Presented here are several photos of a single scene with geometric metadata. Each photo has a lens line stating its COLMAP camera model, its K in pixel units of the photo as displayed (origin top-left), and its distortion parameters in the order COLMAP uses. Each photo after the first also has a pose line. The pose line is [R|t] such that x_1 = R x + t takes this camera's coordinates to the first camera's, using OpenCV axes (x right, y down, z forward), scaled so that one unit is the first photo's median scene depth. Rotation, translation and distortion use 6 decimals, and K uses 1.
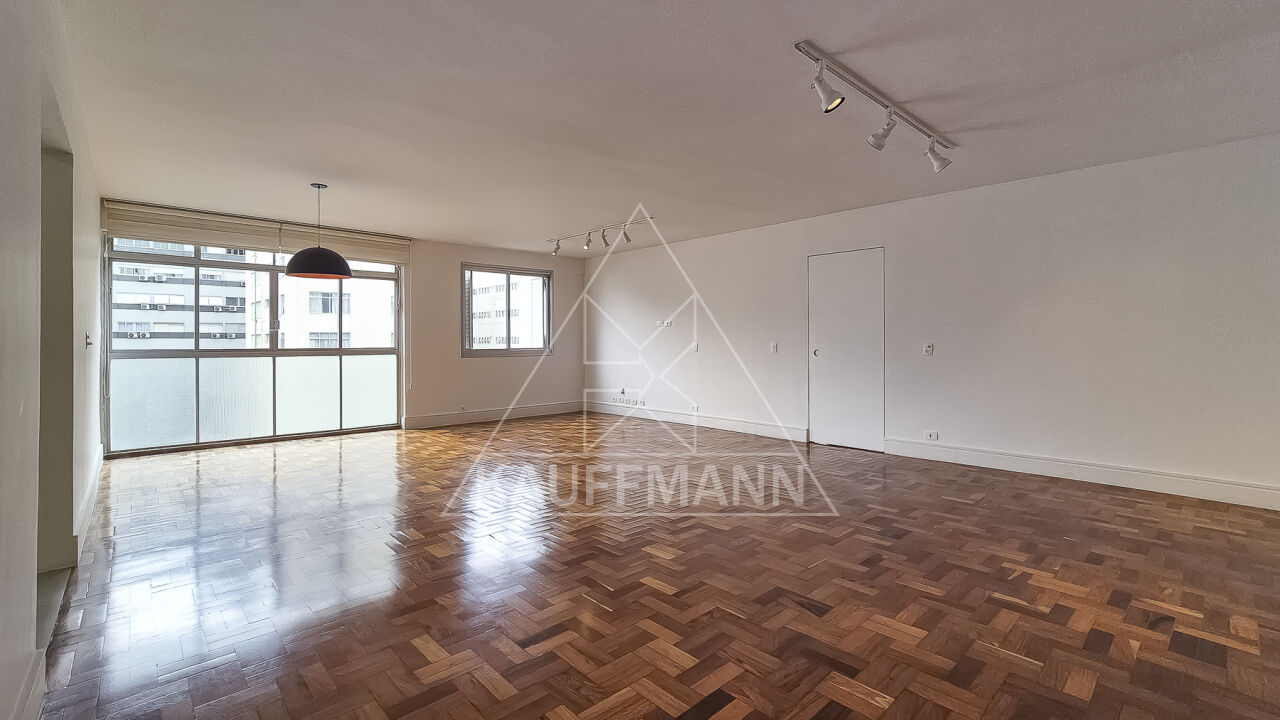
lens RADIAL K [[551.5, 0, 637.1], [0, 551.5, 348.6], [0, 0, 1]] dist [-0.017958, 0.009656]
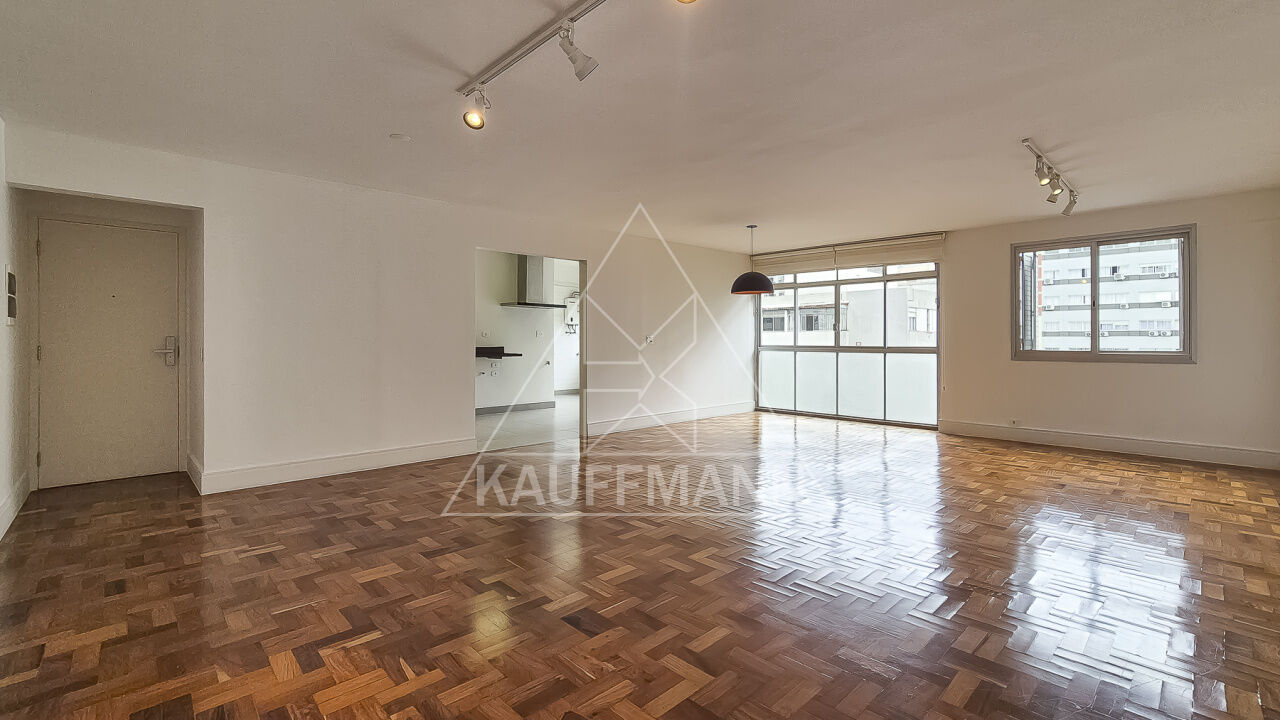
lens RADIAL K [[550.4, 0, 657.3], [0, 550.4, 346.9], [0, 0, 1]] dist [-0.004714, -0.000207]
pose [[0.031088, 0.014209, -0.999416, 0.519948], [-0.013291, 0.999816, 0.013802, -0.008701], [0.999428, 0.012854, 0.031271, 0.477910]]
